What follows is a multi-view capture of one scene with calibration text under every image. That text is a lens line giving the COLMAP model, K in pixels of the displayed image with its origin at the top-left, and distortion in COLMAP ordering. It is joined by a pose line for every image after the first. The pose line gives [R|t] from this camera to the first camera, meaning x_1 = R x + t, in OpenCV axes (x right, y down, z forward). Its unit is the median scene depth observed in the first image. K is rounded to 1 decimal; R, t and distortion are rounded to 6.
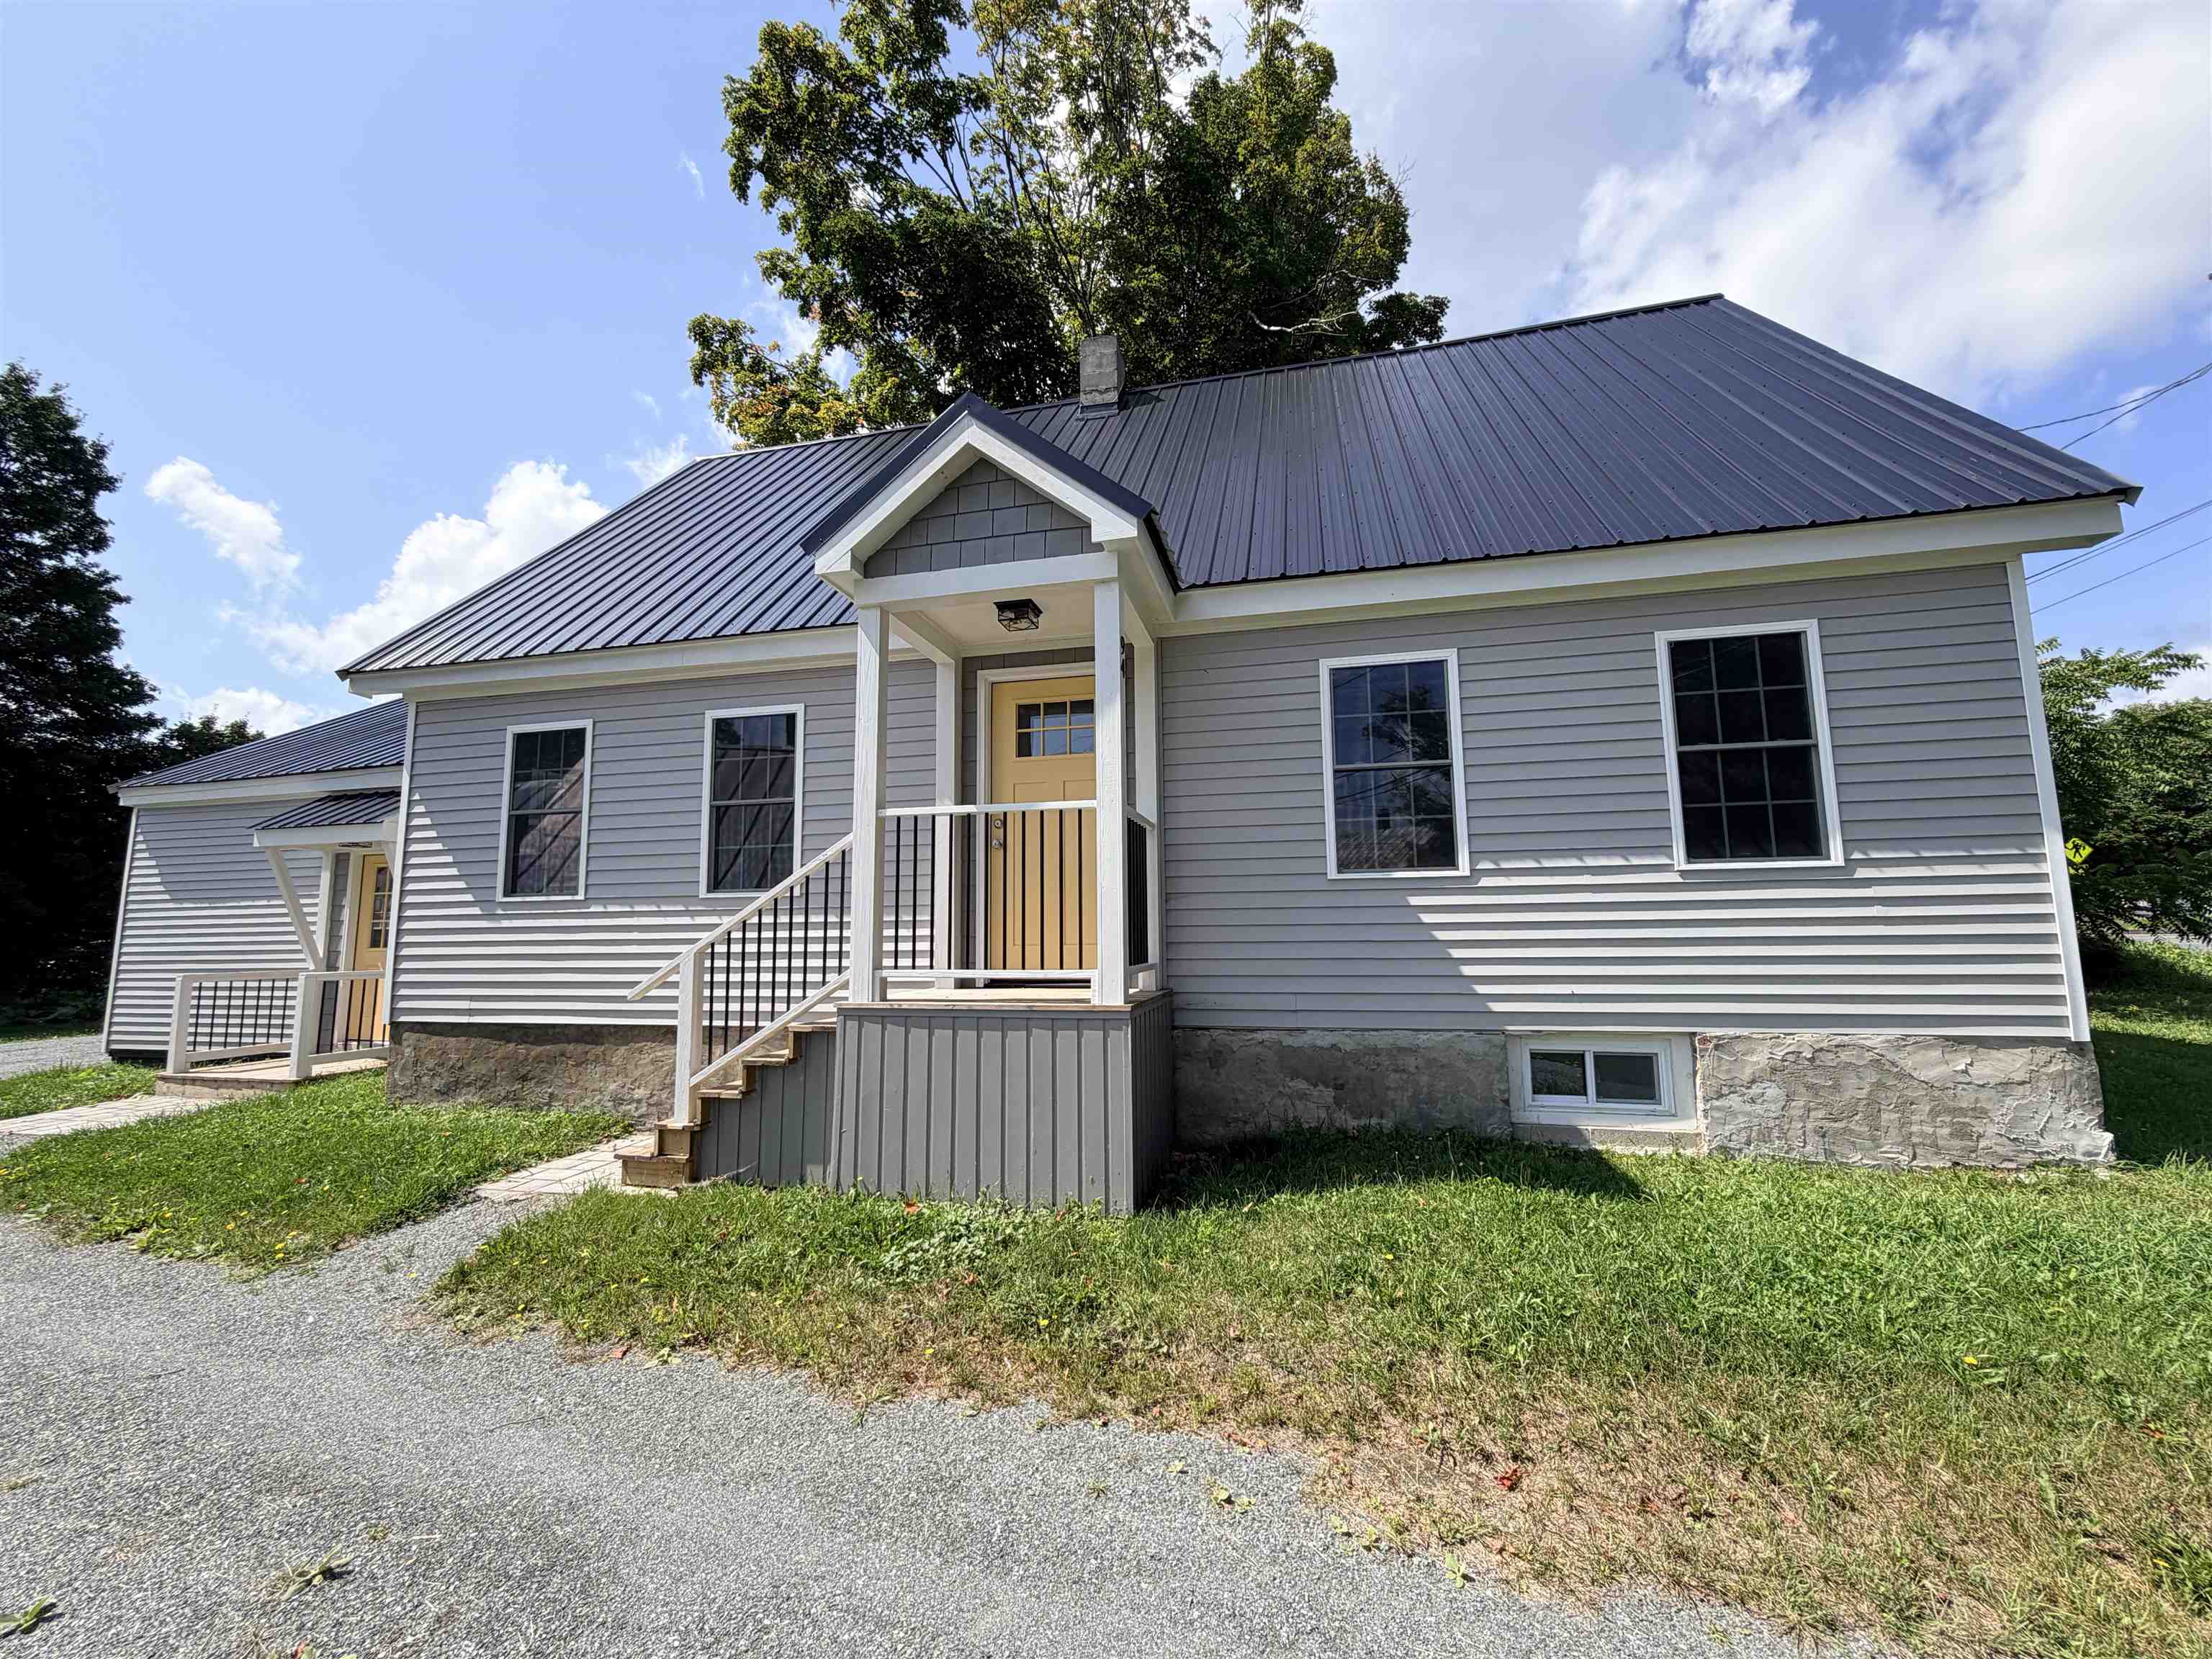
lens RADIAL K [[880.4, 0, 1106.7], [0, 880.4, 835.0], [0, 0, 1]] dist [-0.000126, -0.000042]
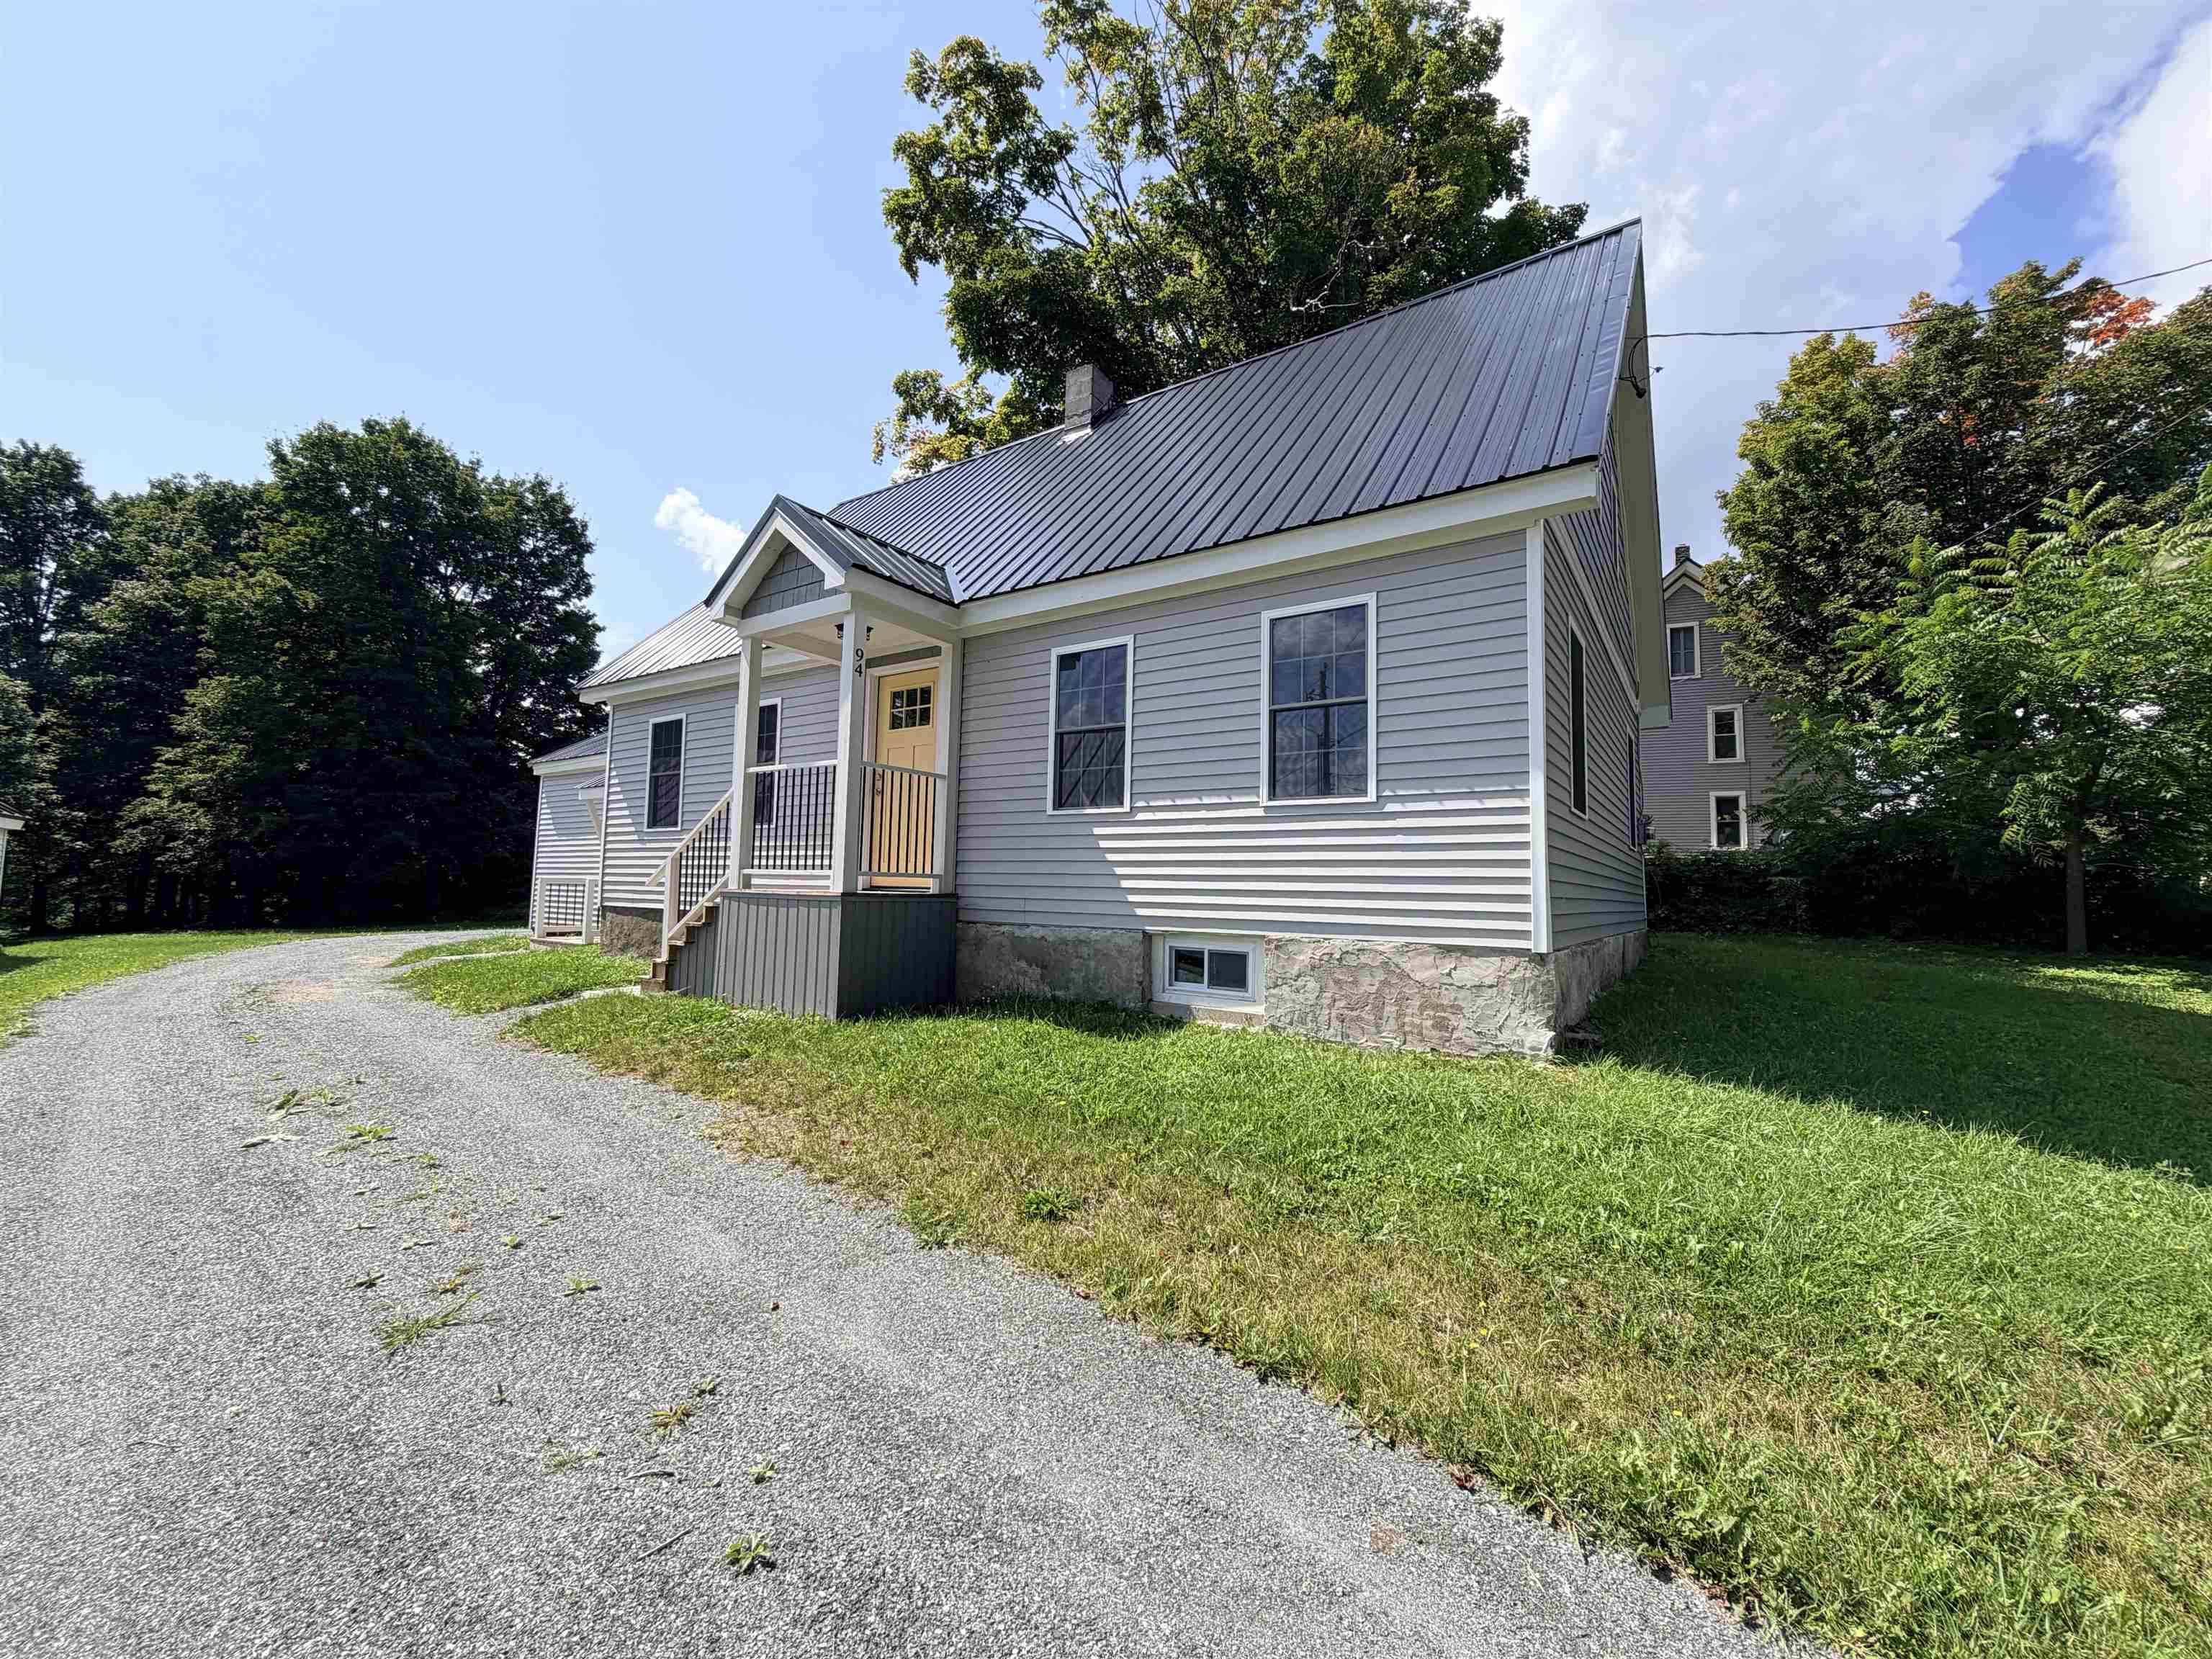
lens RADIAL K [[888.4, 0, 1104.7], [0, 888.4, 825.4], [0, 0, 1]] dist [-0.003799, -0.000233]
pose [[0.931739, 0.005742, -0.363083, 0.887766], [0.007236, 0.999383, 0.034374, 0.022179], [0.363056, -0.034655, 0.931123, -0.245152]]
